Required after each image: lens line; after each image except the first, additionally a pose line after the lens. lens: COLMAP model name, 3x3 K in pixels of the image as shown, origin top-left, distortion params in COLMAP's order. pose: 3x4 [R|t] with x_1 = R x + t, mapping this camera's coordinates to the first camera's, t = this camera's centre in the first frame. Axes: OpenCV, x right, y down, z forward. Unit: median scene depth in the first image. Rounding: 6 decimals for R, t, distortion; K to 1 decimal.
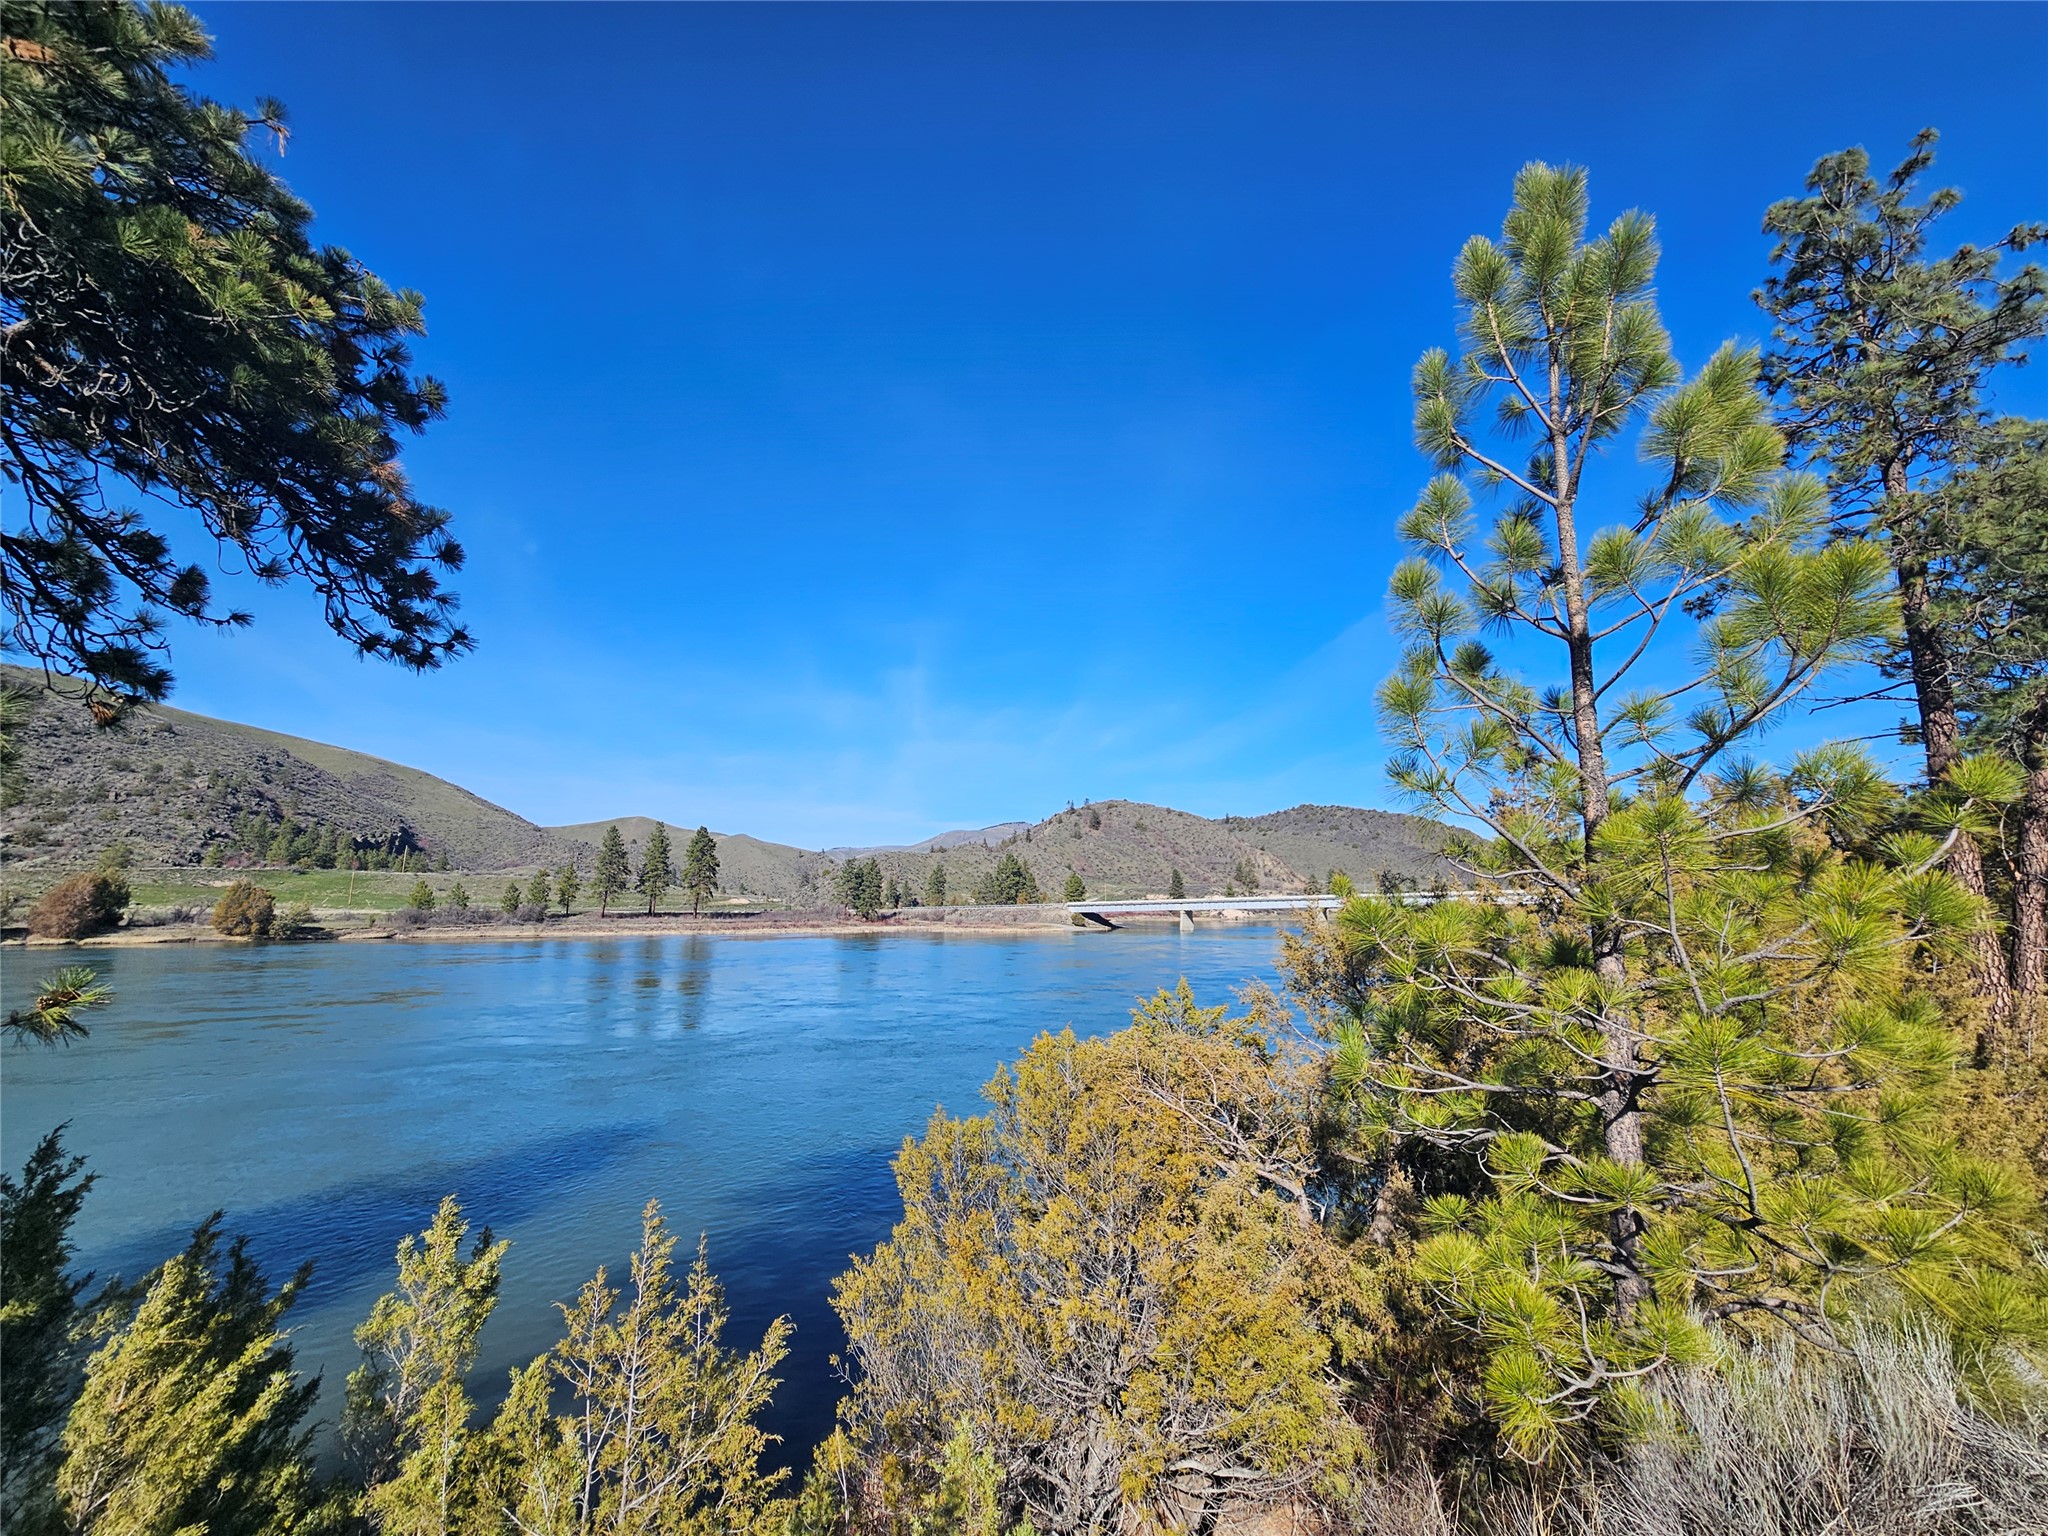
lens RADIAL K [[862.9, 0, 1039.9], [0, 862.9, 761.5], [0, 0, 1]] dist [0.005065, -0.001202]
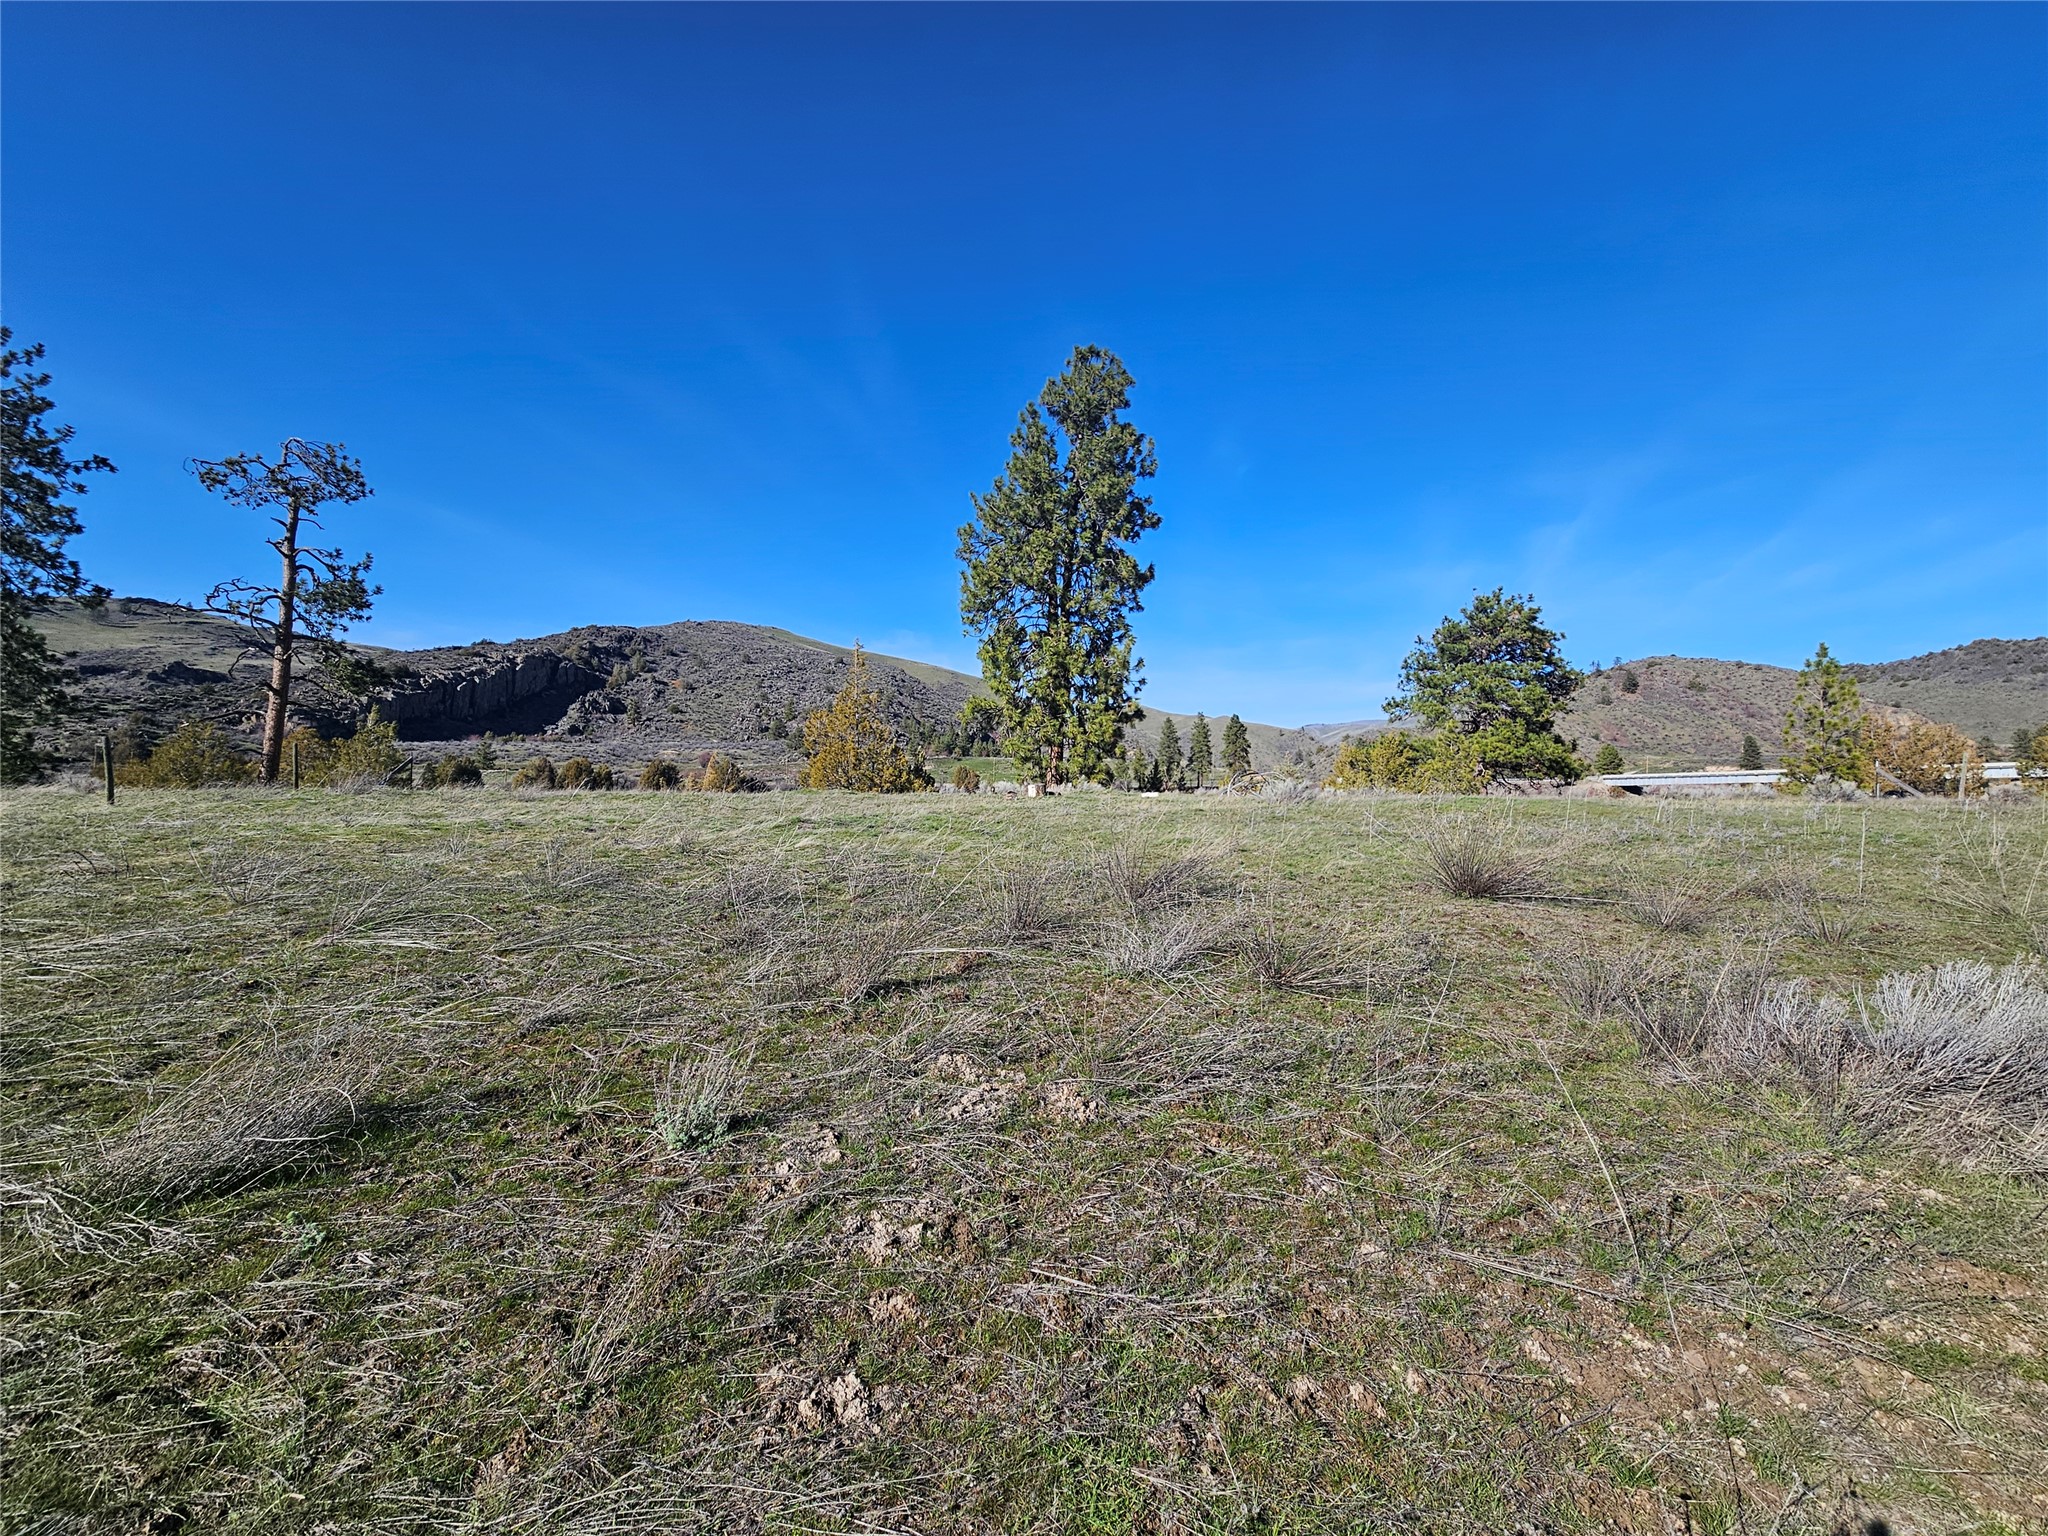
lens RADIAL K [[862.9, 0, 1040.7], [0, 862.9, 764.8], [0, 0, 1]] dist [0.005065, -0.001202]
pose [[0.860927, -0.015615, -0.508489, -0.018336], [0.088856, 0.988780, 0.120078, -0.023058], [0.500908, -0.148561, 0.852655, -0.155840]]
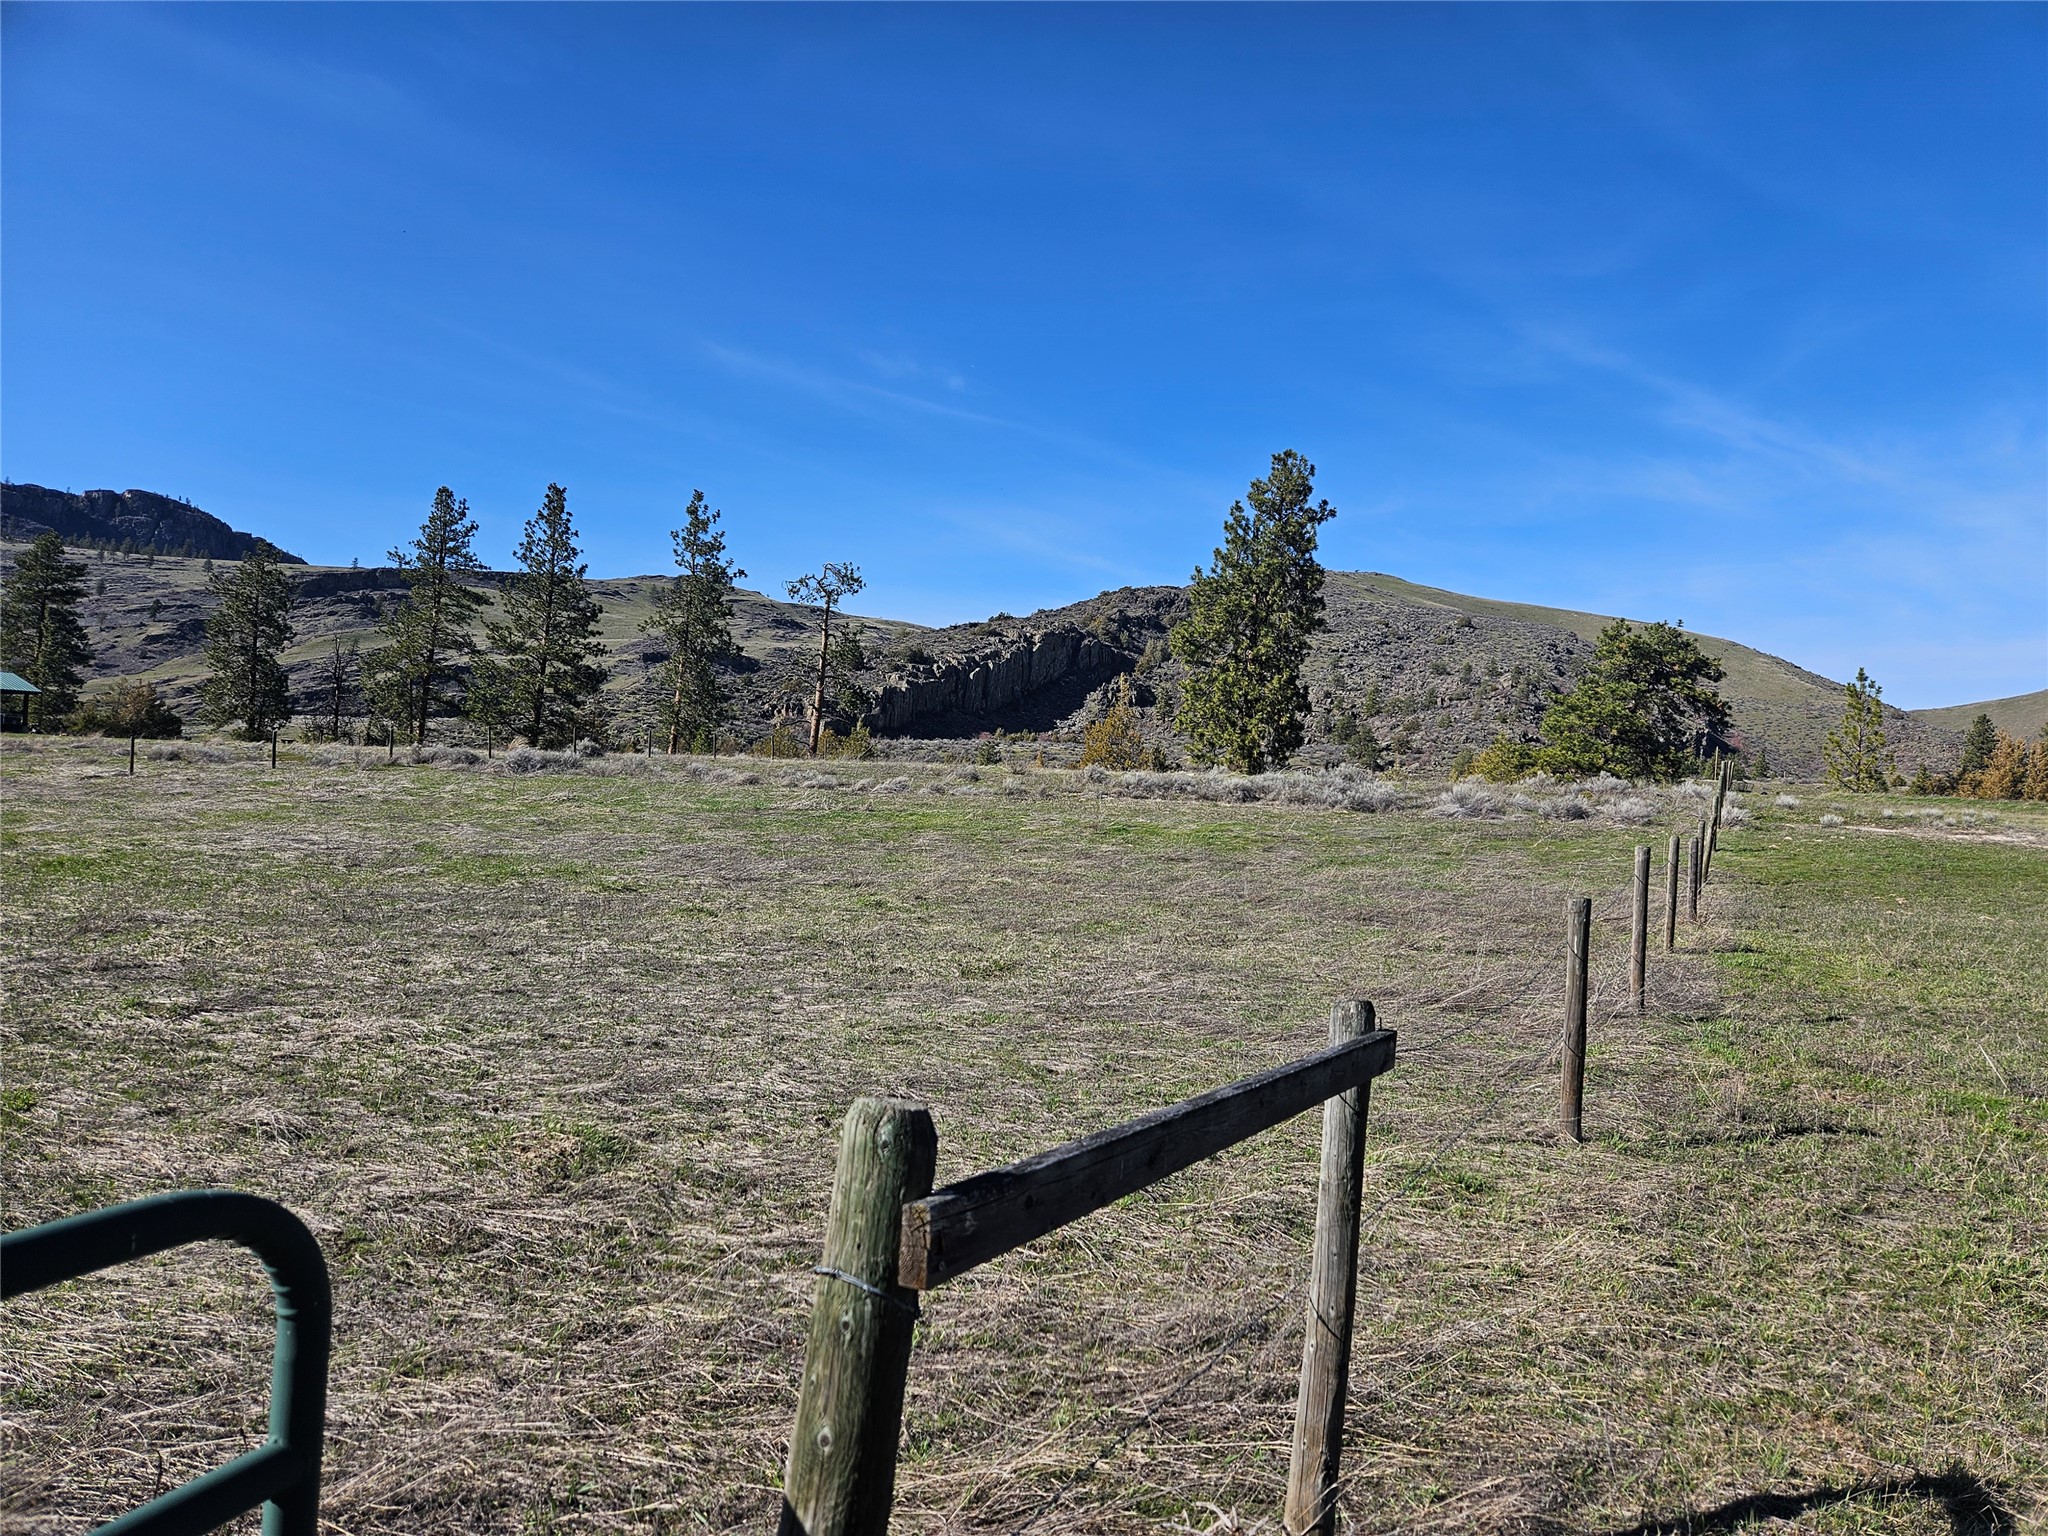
lens RADIAL K [[1369.3, 0, 1042.9], [0, 1369.3, 779.8], [0, 0, 1]] dist [0.080909, -0.064513]
pose [[0.471468, 0.003796, -0.881875, 0.157115], [0.106963, 0.992362, 0.061456, -0.025728], [0.875372, -0.123303, 0.467461, -0.217721]]
